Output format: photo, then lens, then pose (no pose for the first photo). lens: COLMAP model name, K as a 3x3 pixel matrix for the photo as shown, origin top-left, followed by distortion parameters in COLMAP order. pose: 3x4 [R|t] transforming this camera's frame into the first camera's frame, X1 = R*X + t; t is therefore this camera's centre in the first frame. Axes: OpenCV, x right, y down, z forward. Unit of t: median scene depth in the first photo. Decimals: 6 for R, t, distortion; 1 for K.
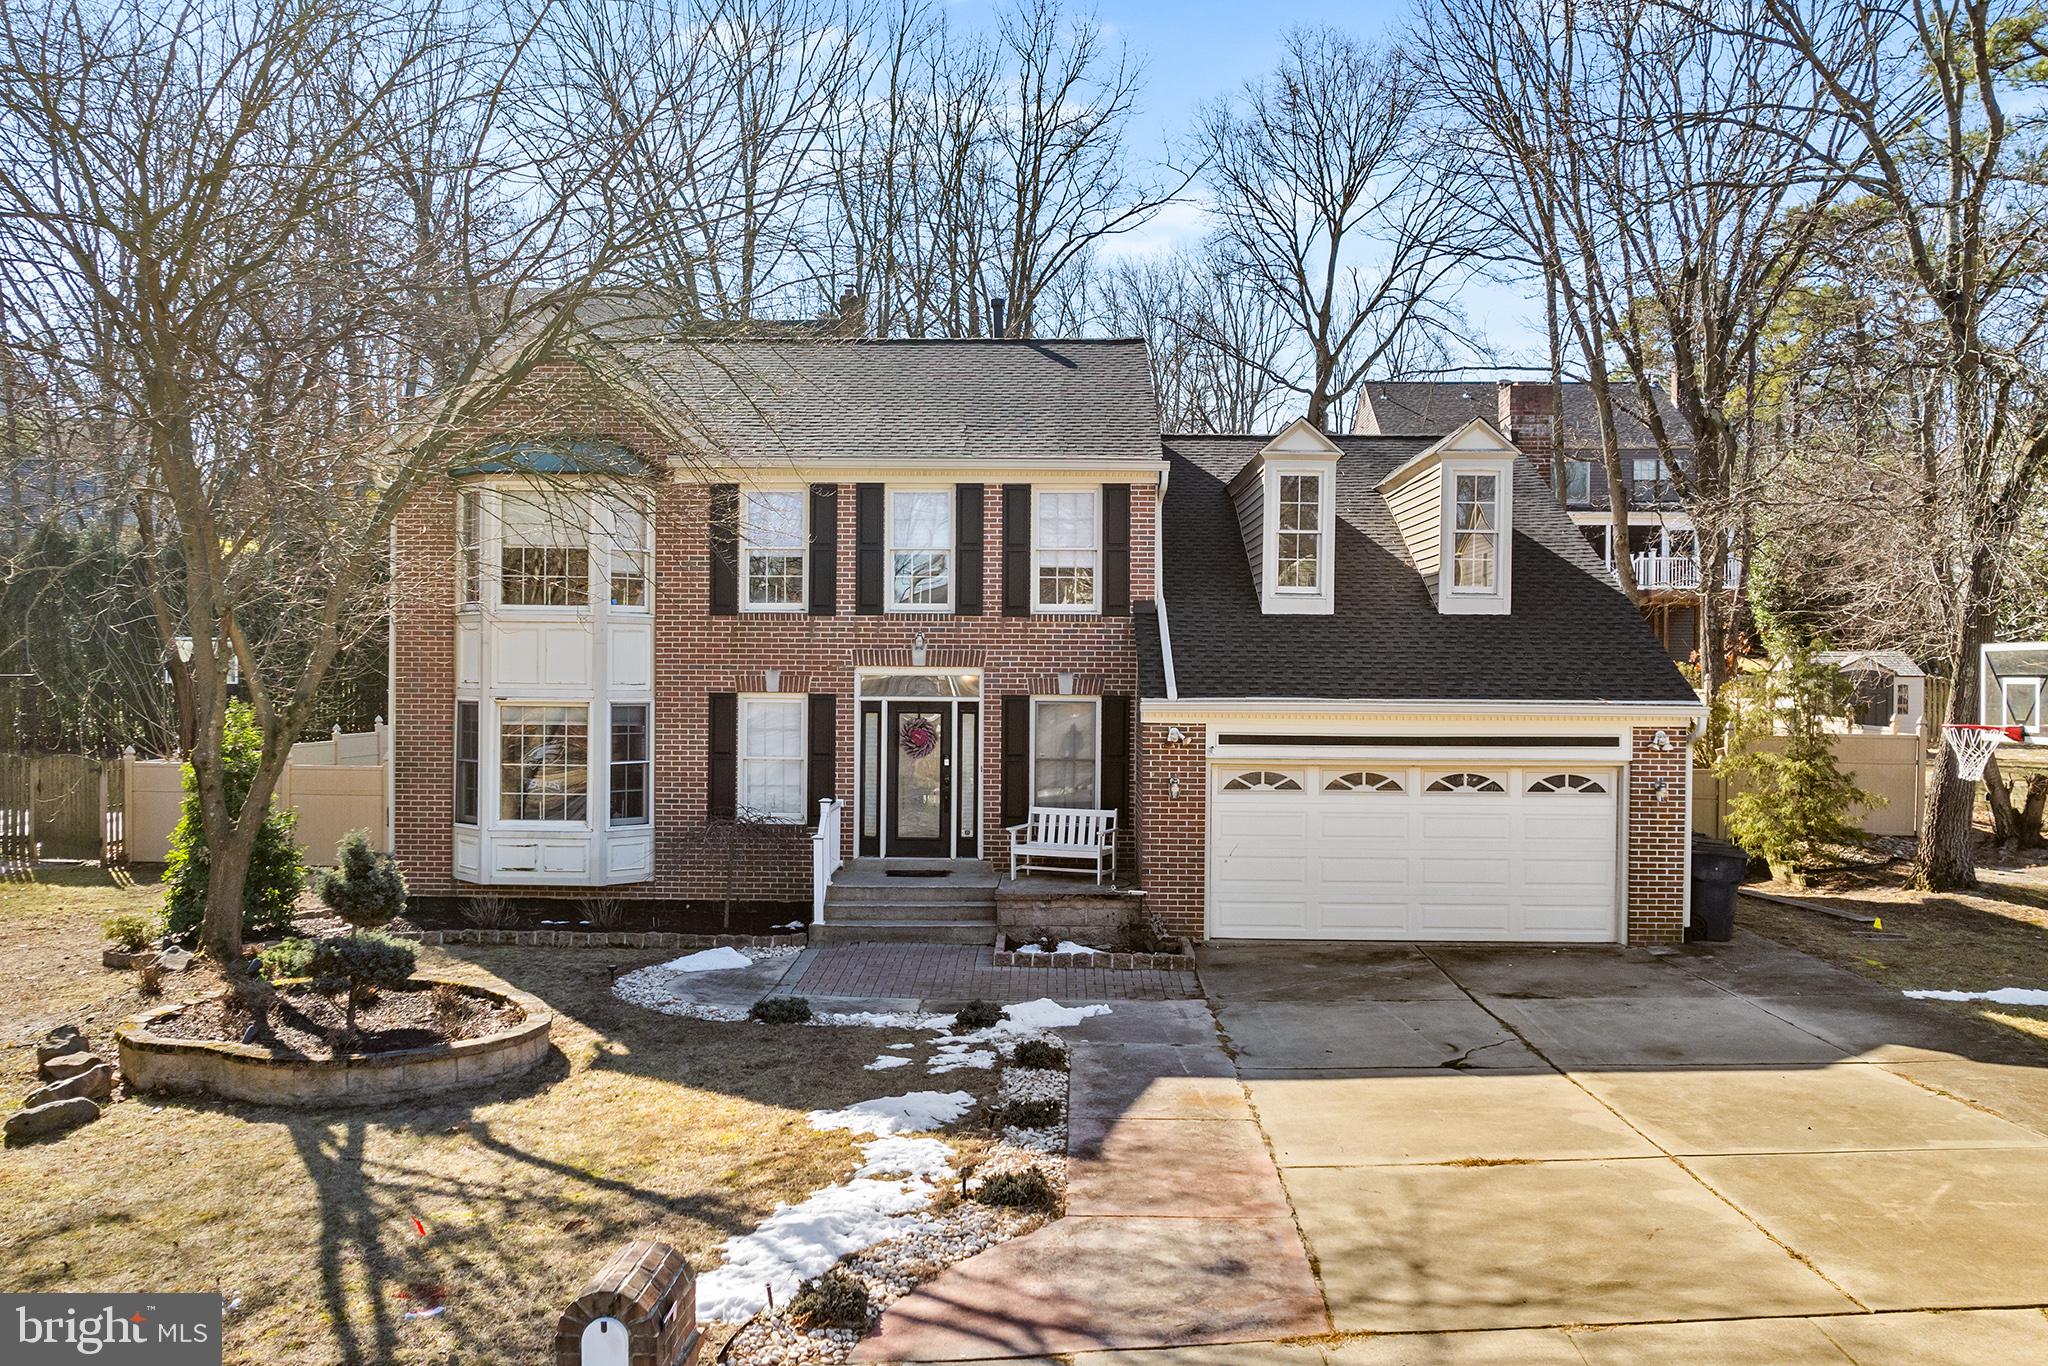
lens RADIAL K [[1745.5, 0, 1024.0], [0, 1745.5, 683.0], [0, 0, 1]] dist [-0.026044, -0.005923]
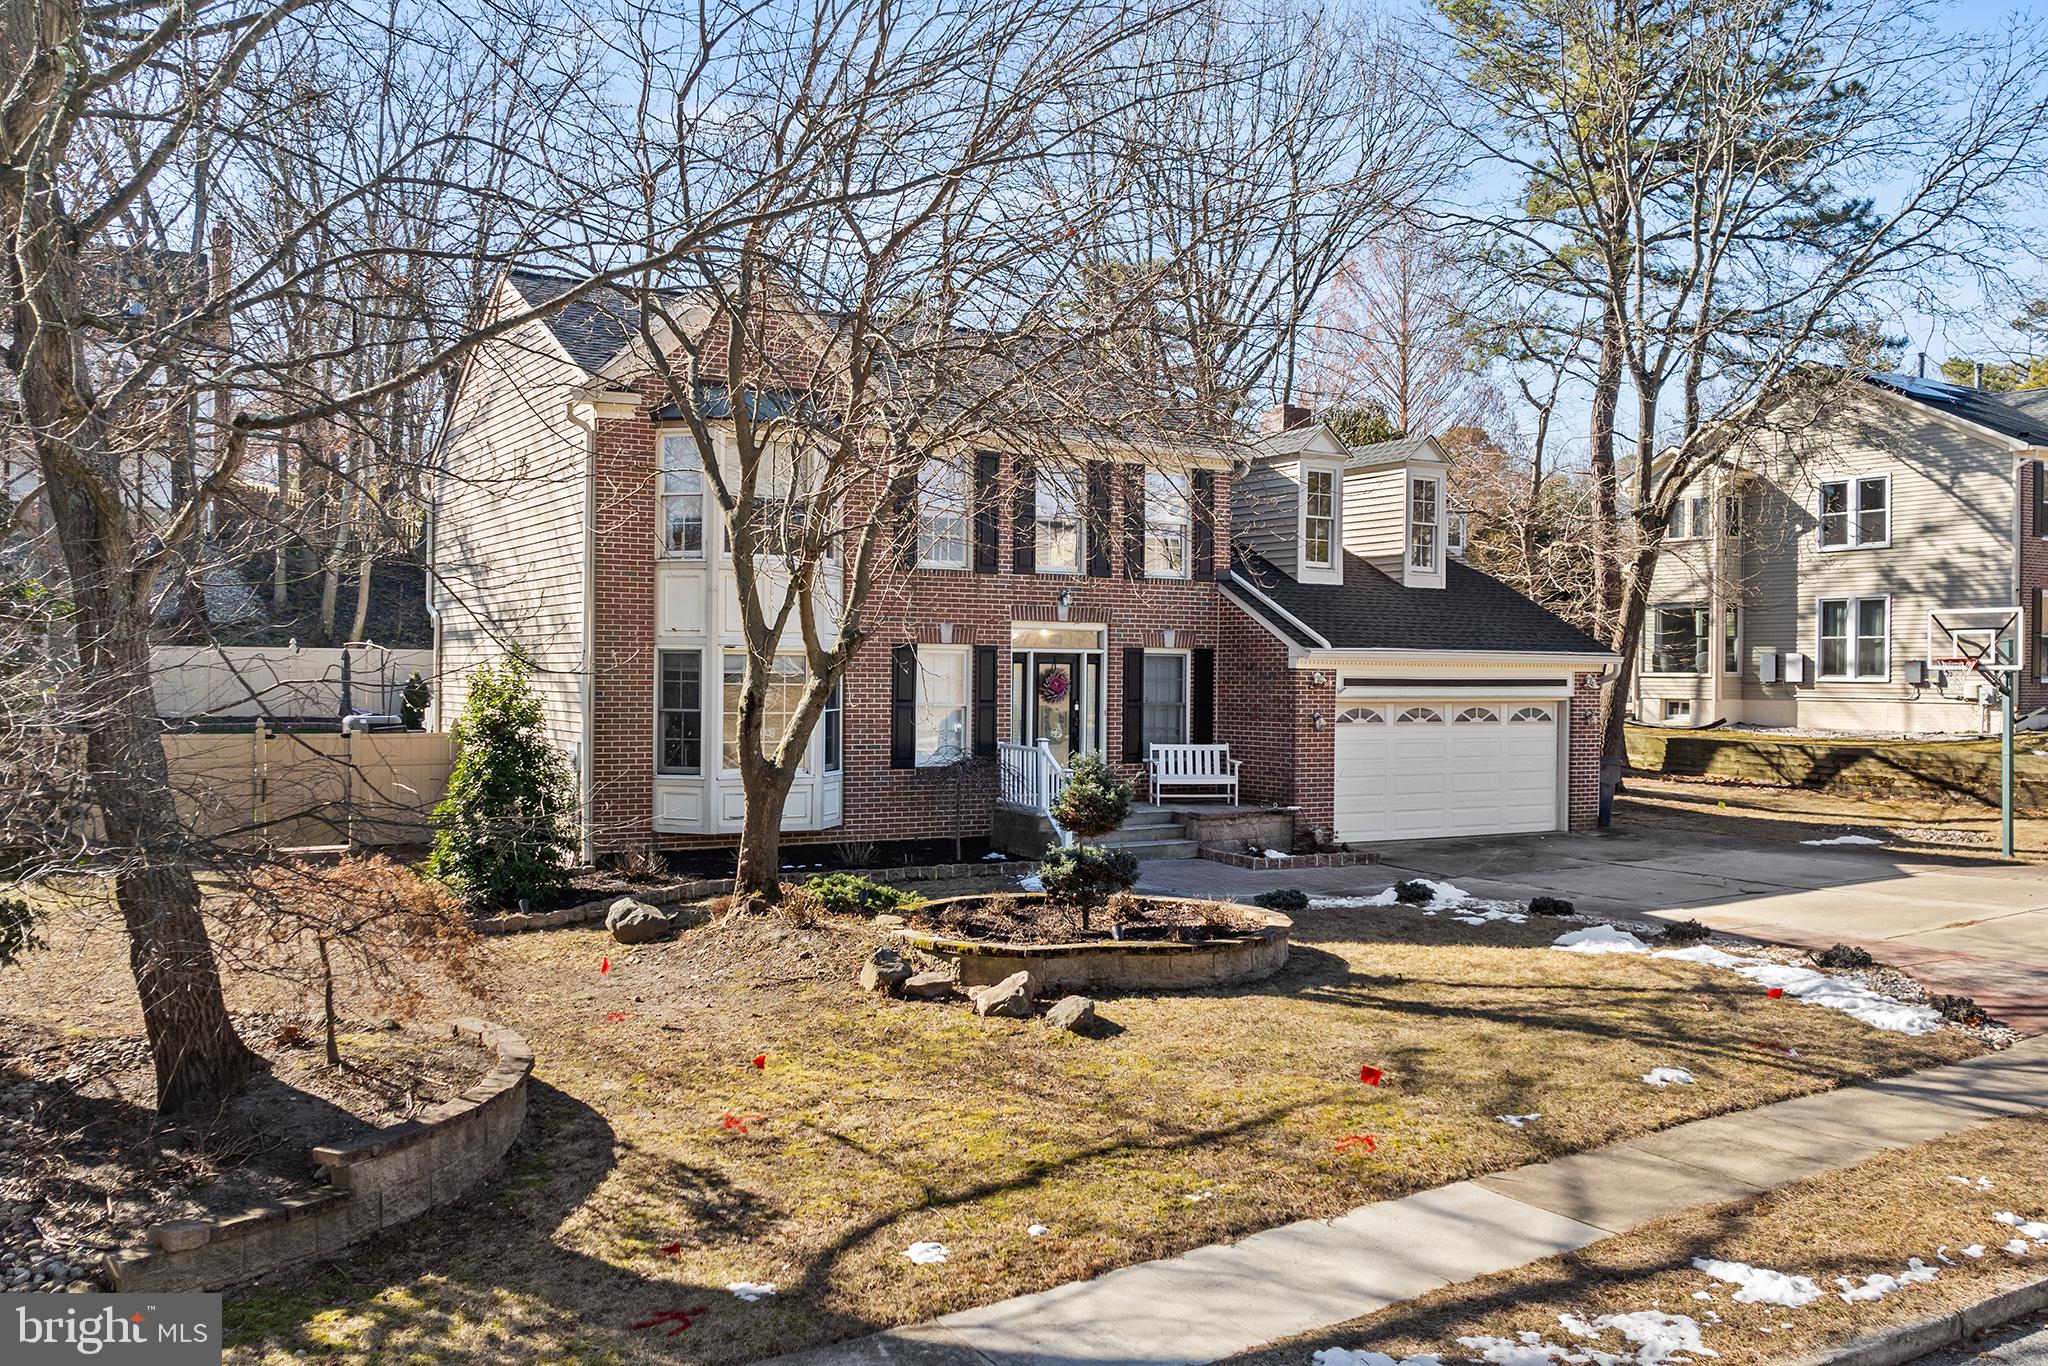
lens RADIAL K [[1745.5, 0, 1024.0], [0, 1745.5, 683.0], [0, 0, 1]] dist [-0.026044, -0.005923]
pose [[0.847197, -0.003184, 0.531270, -0.688902], [0.001627, 0.999993, 0.003400, 0.026652], [-0.531277, -0.002016, 0.847196, 0.065919]]
